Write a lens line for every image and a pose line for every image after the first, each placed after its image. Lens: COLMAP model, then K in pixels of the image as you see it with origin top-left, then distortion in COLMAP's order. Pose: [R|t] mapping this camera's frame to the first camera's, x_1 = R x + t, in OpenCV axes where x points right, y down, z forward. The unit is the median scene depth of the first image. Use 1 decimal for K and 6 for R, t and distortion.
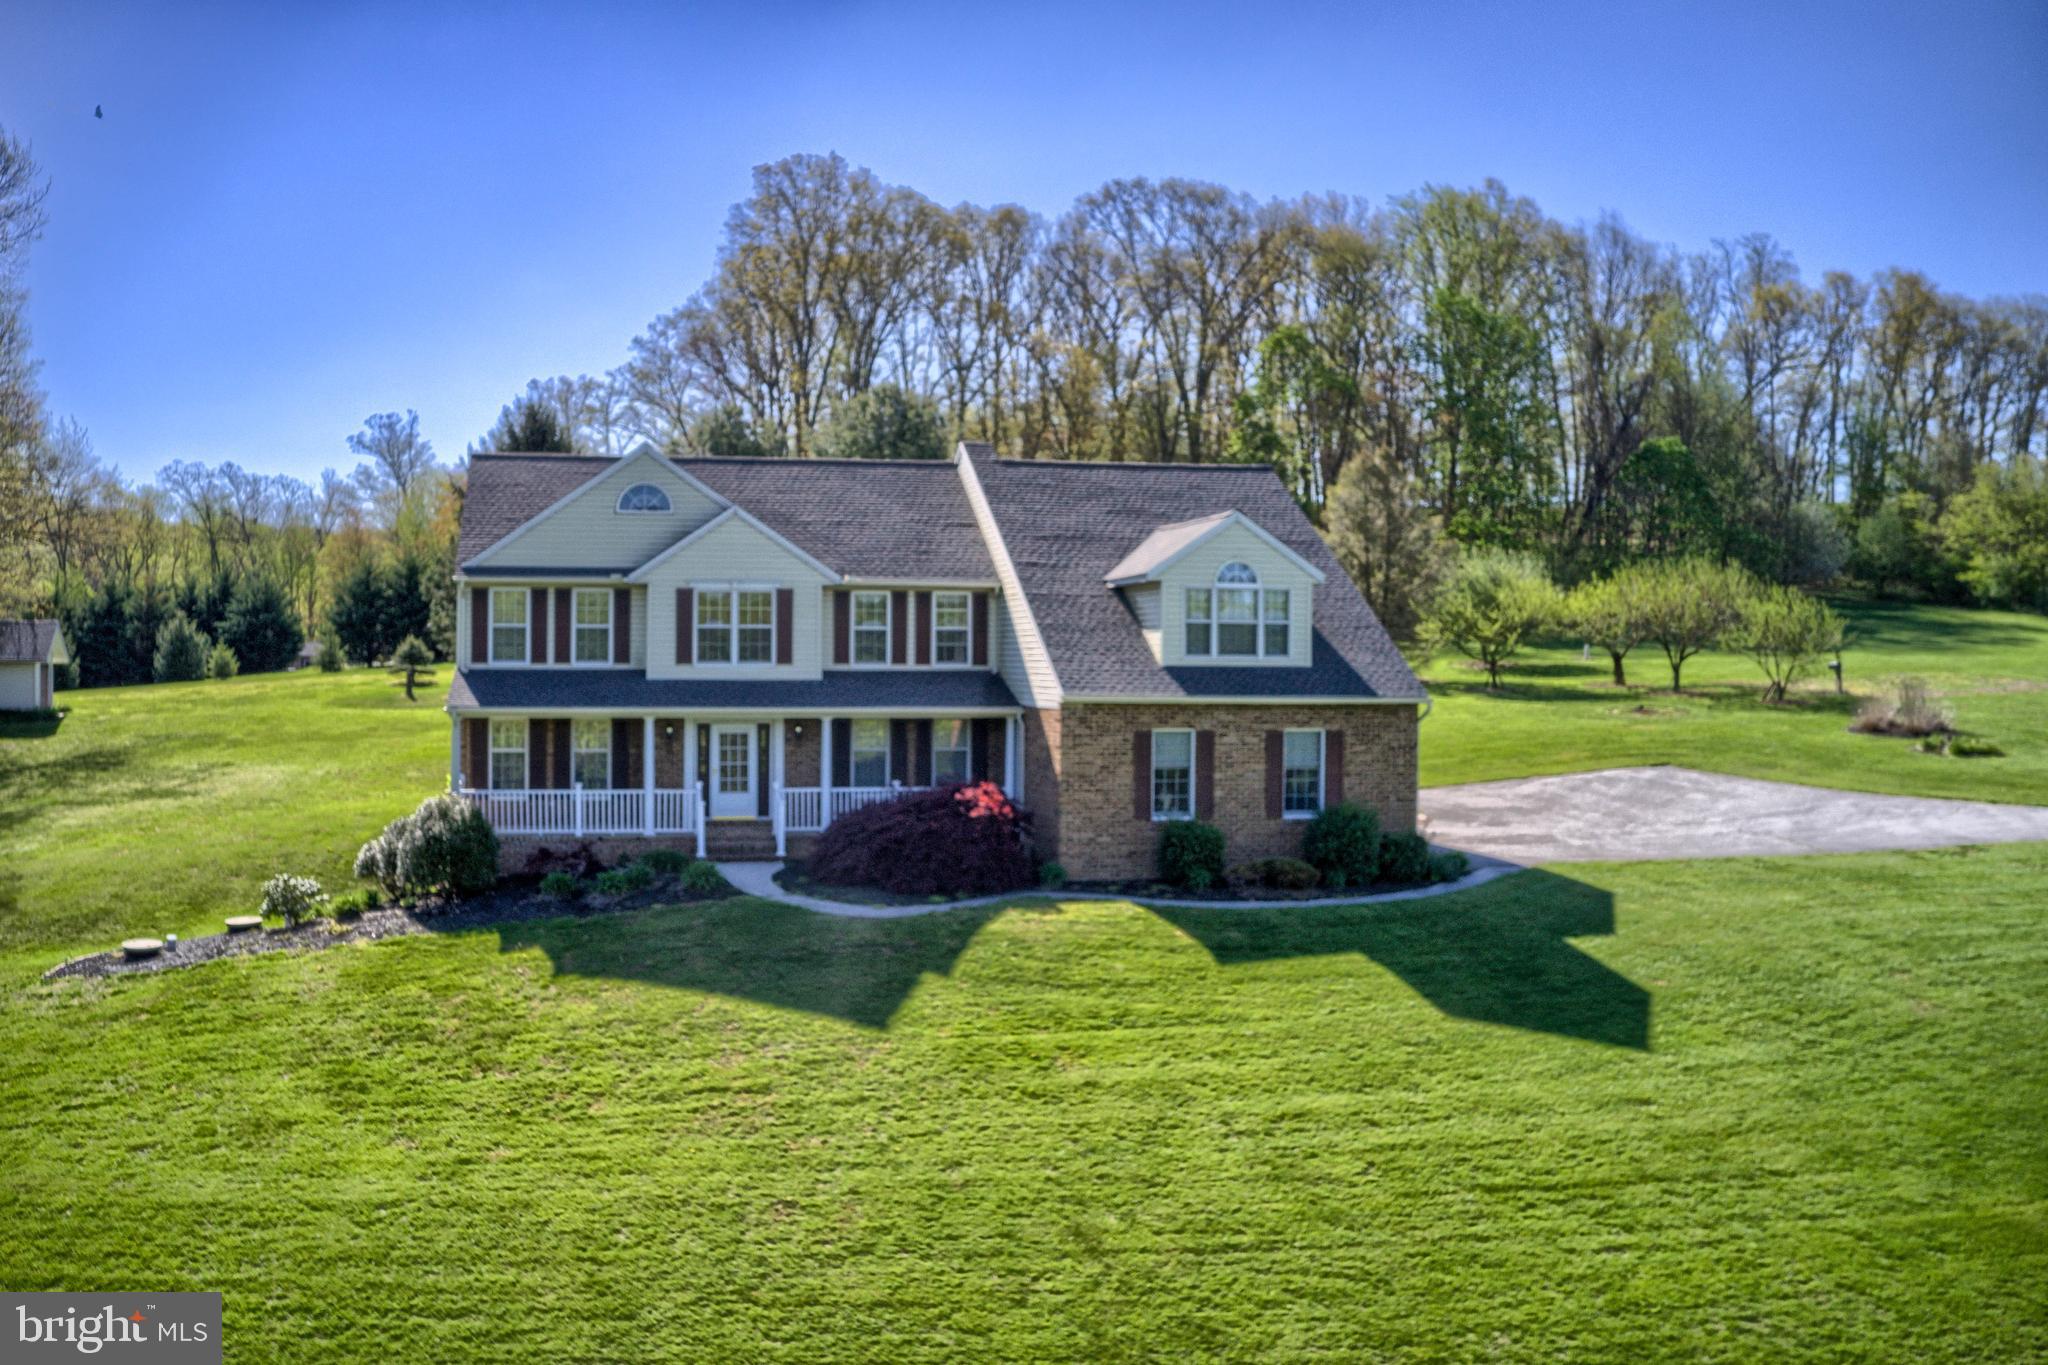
lens RADIAL K [[1712.1, 0, 876.2], [0, 1712.1, 697.2], [0, 0, 1]] dist [-0.156845, -0.005605]
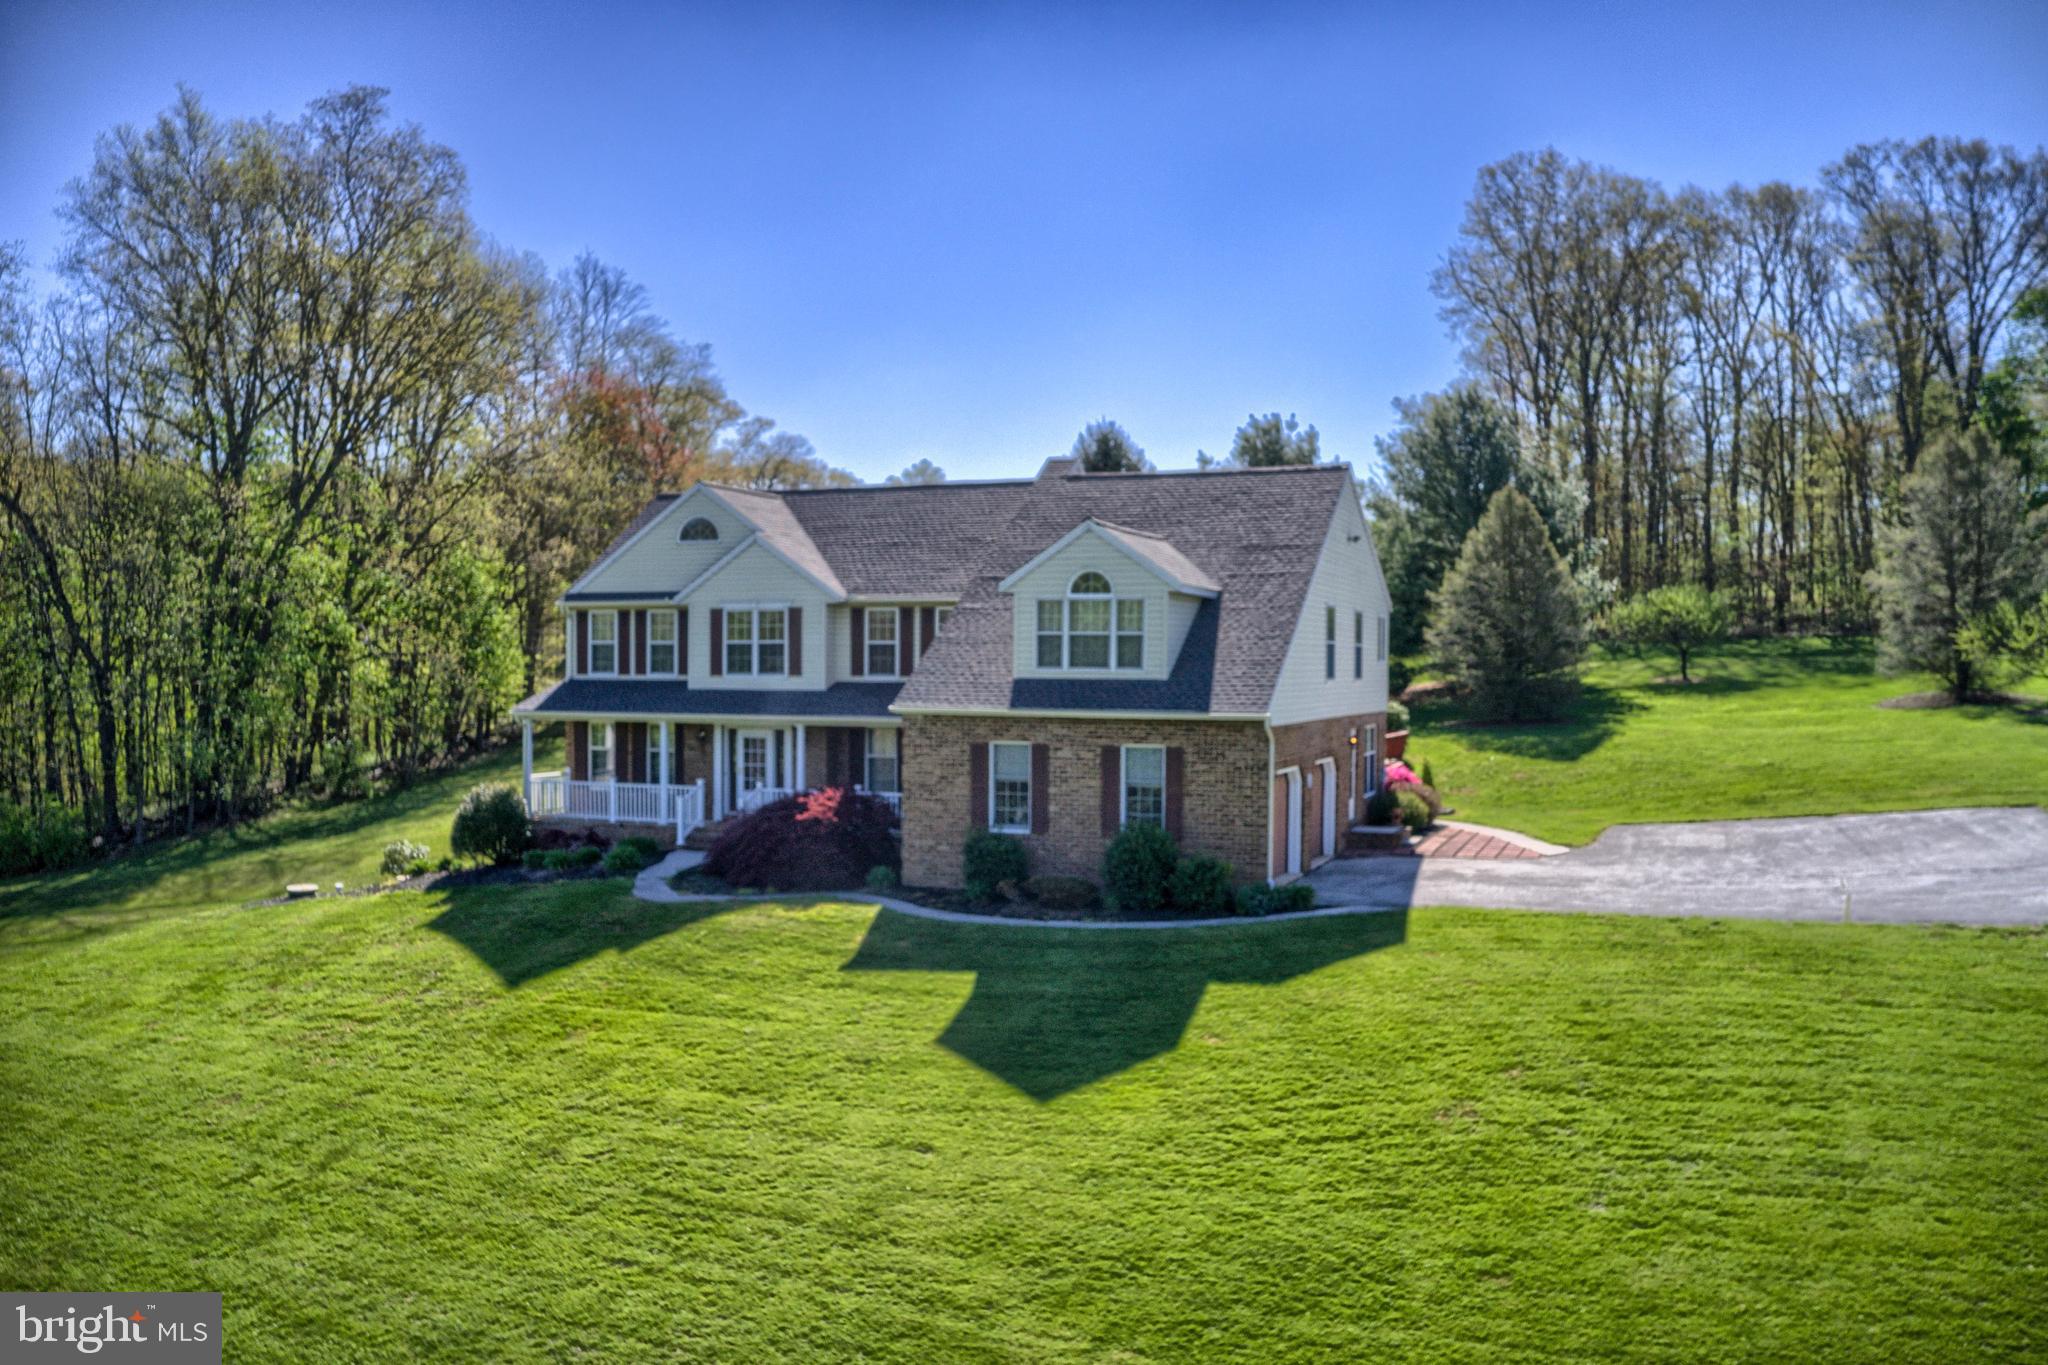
lens RADIAL K [[1712.1, 0, 1043.4], [0, 1712.1, 690.4], [0, 0, 1]] dist [-0.156845, -0.005605]
pose [[0.870485, 0.007157, -0.492143, 0.626014], [-0.013788, 0.999856, -0.009846, -0.001550], [0.492002, 0.015356, 0.870459, 0.128897]]
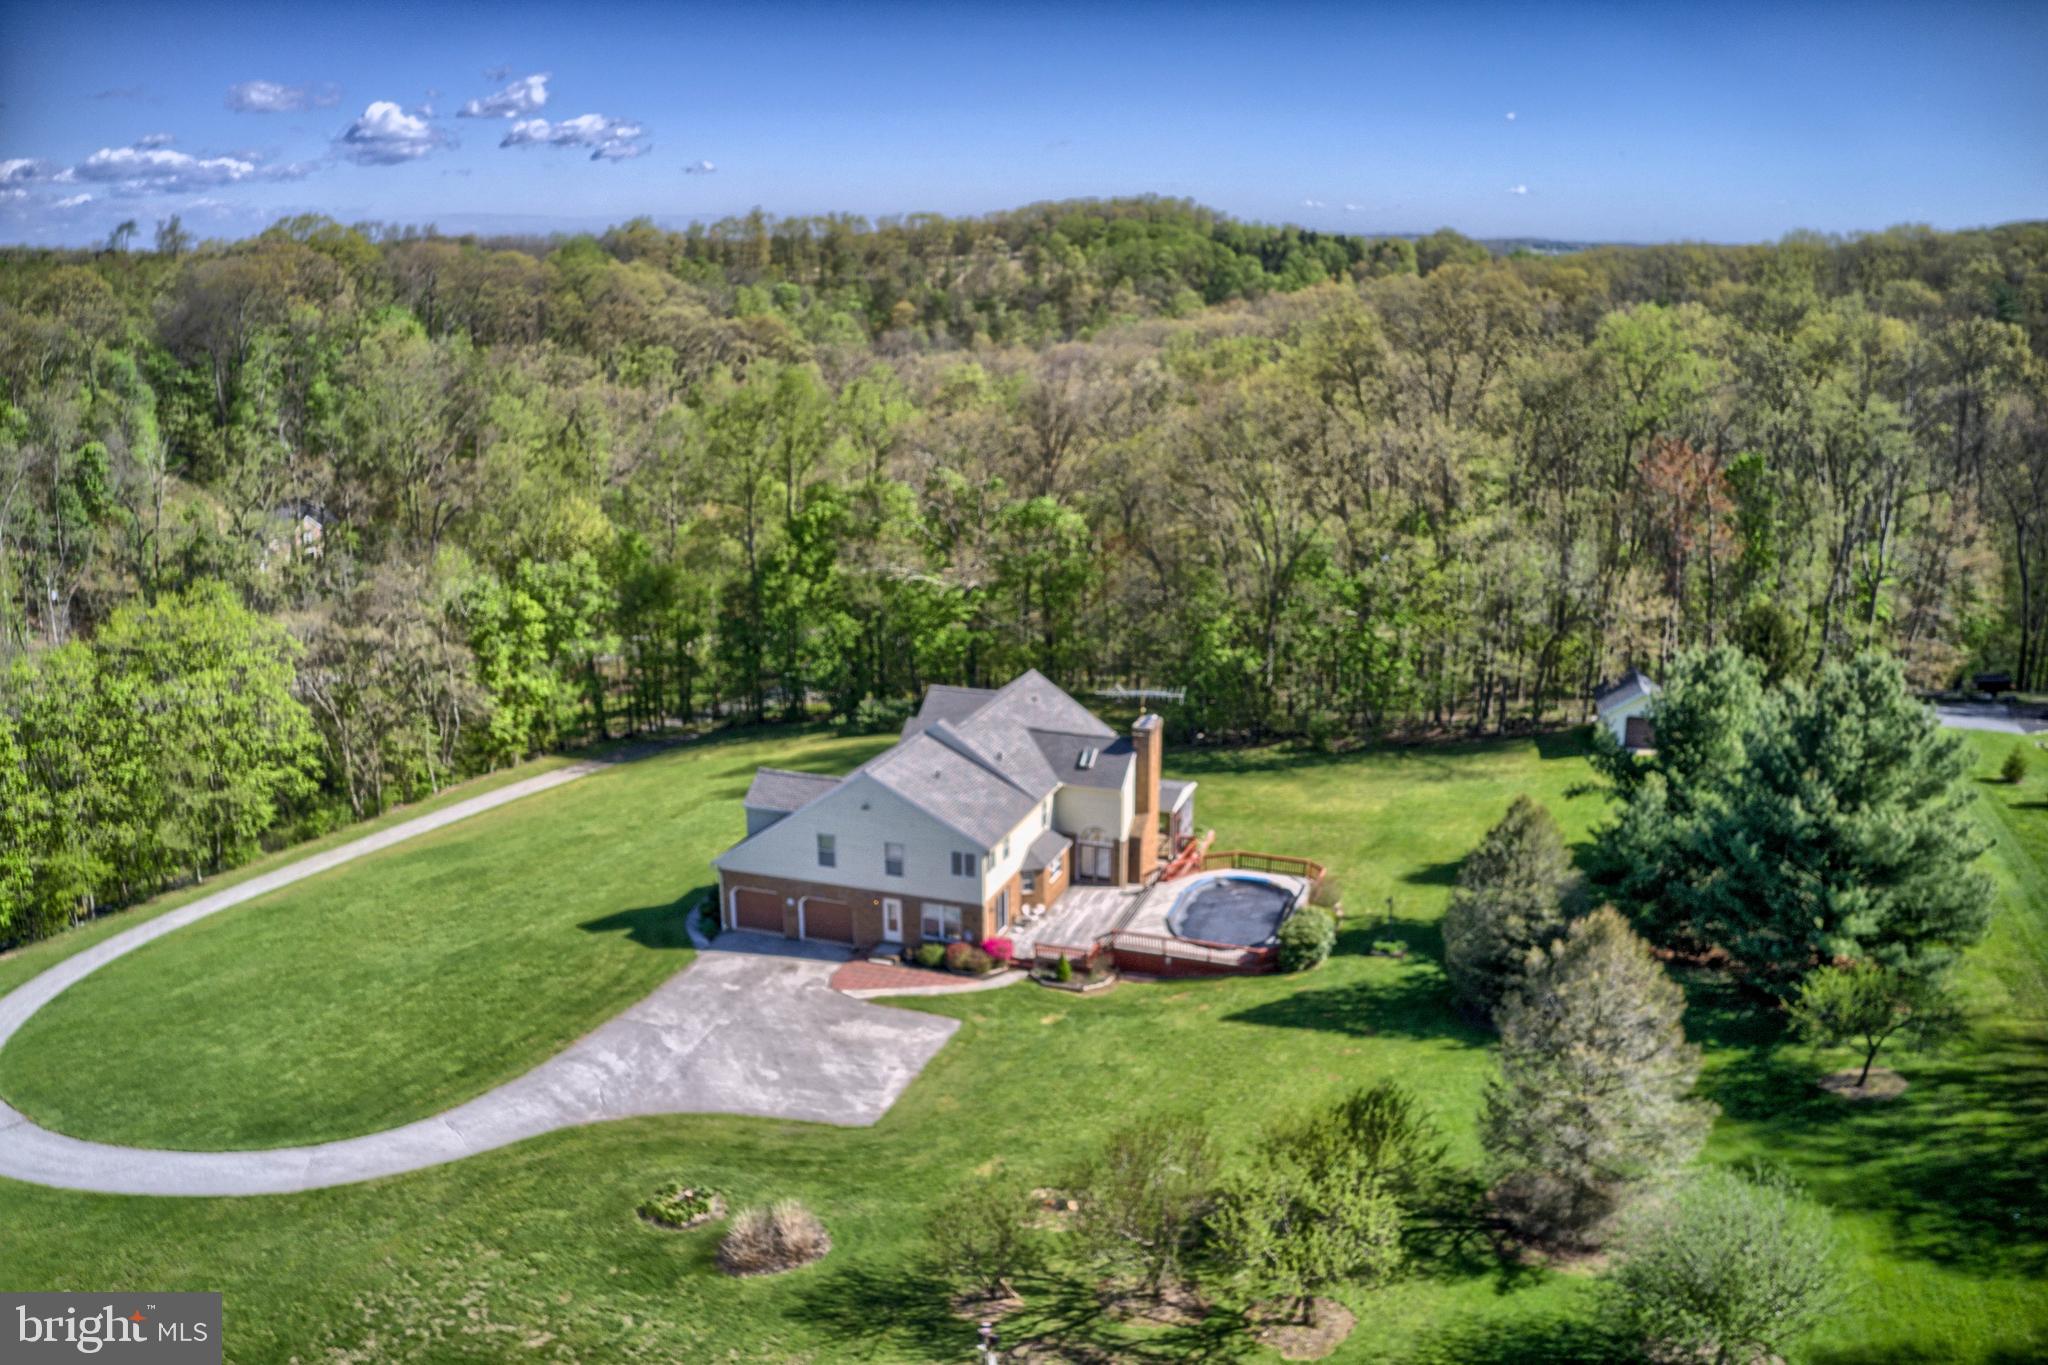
lens RADIAL K [[1712.1, 0, 1020.0], [0, 1712.1, 681.7], [0, 0, 1]] dist [-0.156845, -0.005605]
pose [[-0.489253, 0.224211, -0.842829, 1.933175], [-0.015560, 0.963992, 0.265476, -0.827516], [0.872003, 0.142999, -0.468147, 2.289674]]
